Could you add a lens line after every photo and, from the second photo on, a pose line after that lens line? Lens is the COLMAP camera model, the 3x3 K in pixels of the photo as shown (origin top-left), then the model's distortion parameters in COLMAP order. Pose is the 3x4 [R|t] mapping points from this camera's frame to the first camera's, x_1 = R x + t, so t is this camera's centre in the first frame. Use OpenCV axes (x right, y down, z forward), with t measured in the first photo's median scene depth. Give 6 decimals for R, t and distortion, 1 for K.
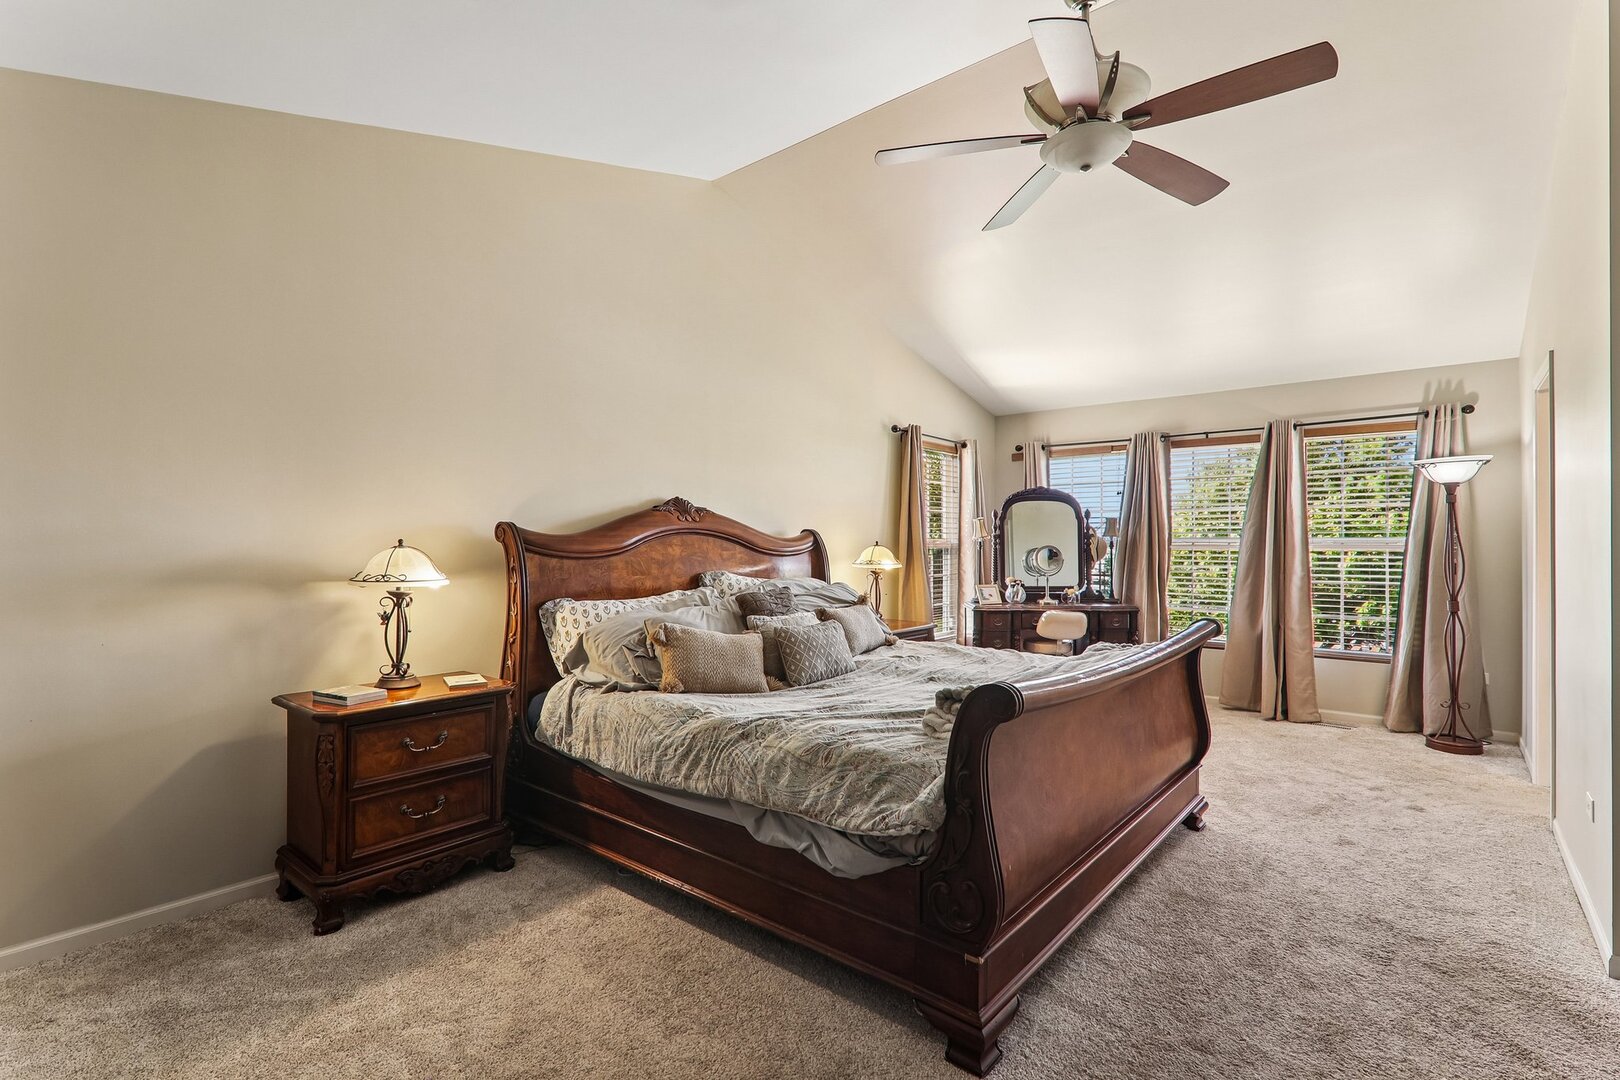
lens RADIAL K [[760.8, 0, 806.2], [0, 760.8, 529.4], [0, 0, 1]] dist [-0.012843, 0.002033]
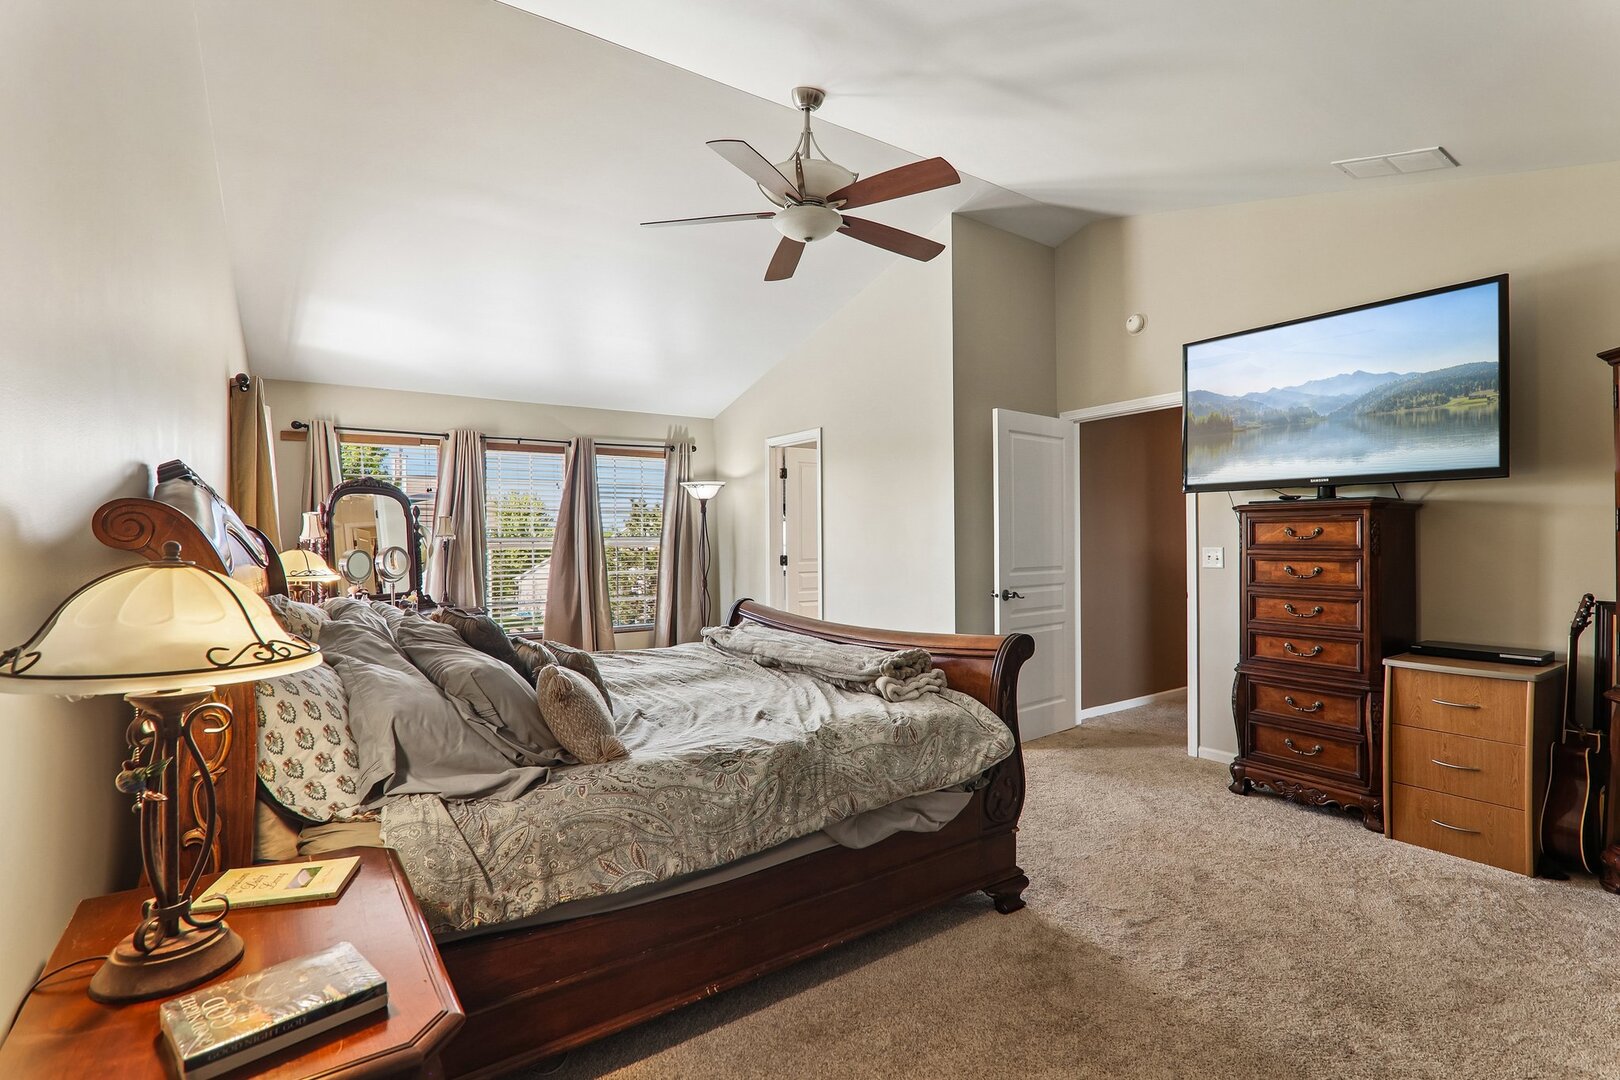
lens RADIAL K [[760.8, 0, 805.4], [0, 760.8, 545.3], [0, 0, 1]] dist [-0.012843, 0.002033]
pose [[0.262398, -0.011579, 0.964890, -0.412487], [-0.005370, 0.999895, 0.013459, 0.005989], [-0.964945, -0.008713, 0.262308, 0.336207]]
